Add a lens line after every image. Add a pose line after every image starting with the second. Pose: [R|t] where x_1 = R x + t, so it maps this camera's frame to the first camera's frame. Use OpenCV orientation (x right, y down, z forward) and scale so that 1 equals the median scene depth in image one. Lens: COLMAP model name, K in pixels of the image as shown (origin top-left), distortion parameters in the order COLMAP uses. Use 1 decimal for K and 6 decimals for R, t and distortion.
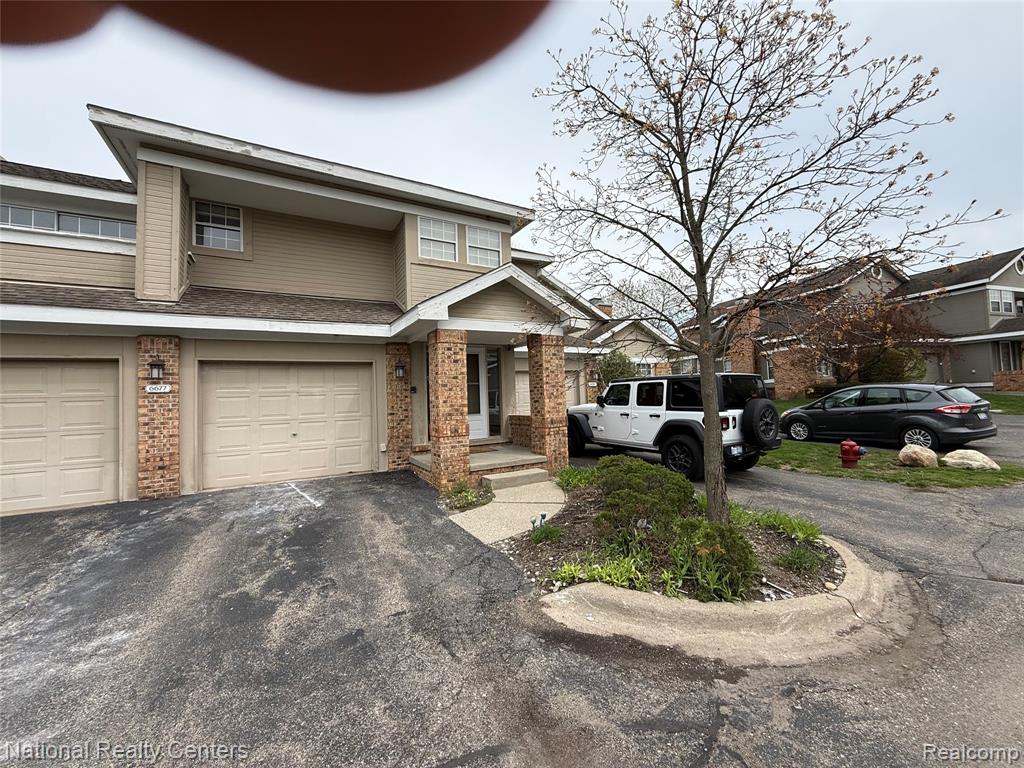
lens RADIAL K [[408.1, 0, 511.0], [0, 408.1, 383.0], [0, 0, 1]] dist [0.000665, -0.000442]
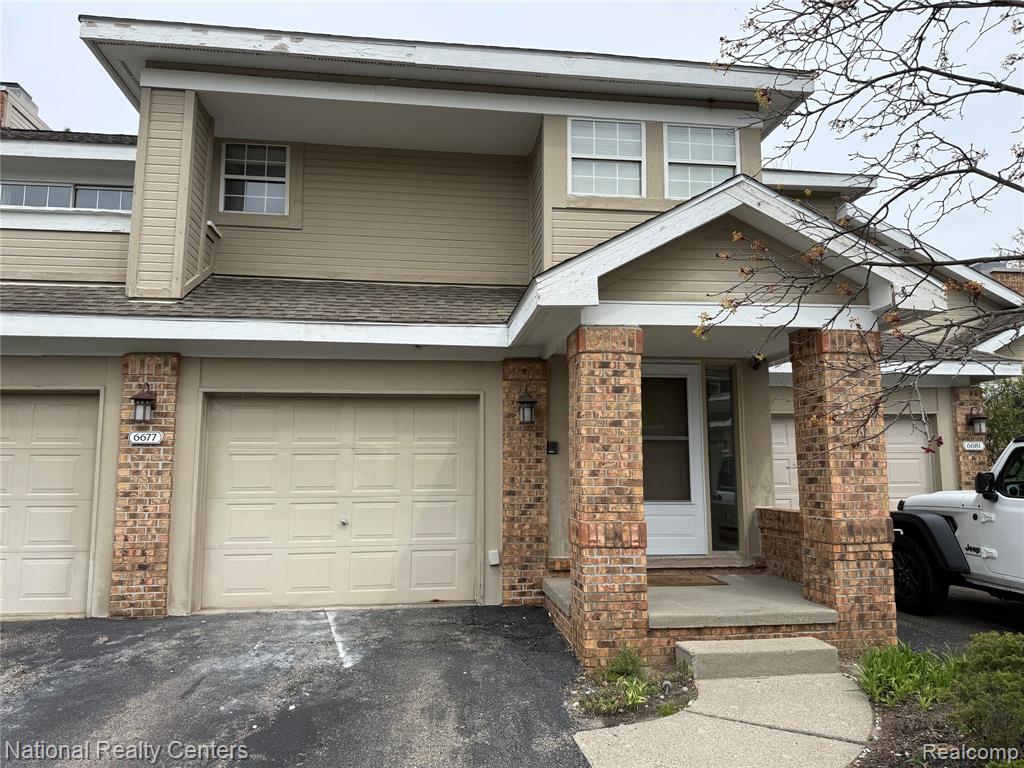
lens RADIAL K [[717.8, 0, 509.0], [0, 717.8, 387.4], [0, 0, 1]] dist [0.089859, -0.116599]
pose [[0.926248, -0.010997, -0.376755, 0.063265], [-0.015956, 0.997534, -0.068343, 0.004054], [0.376577, 0.069314, 0.923788, 0.158248]]
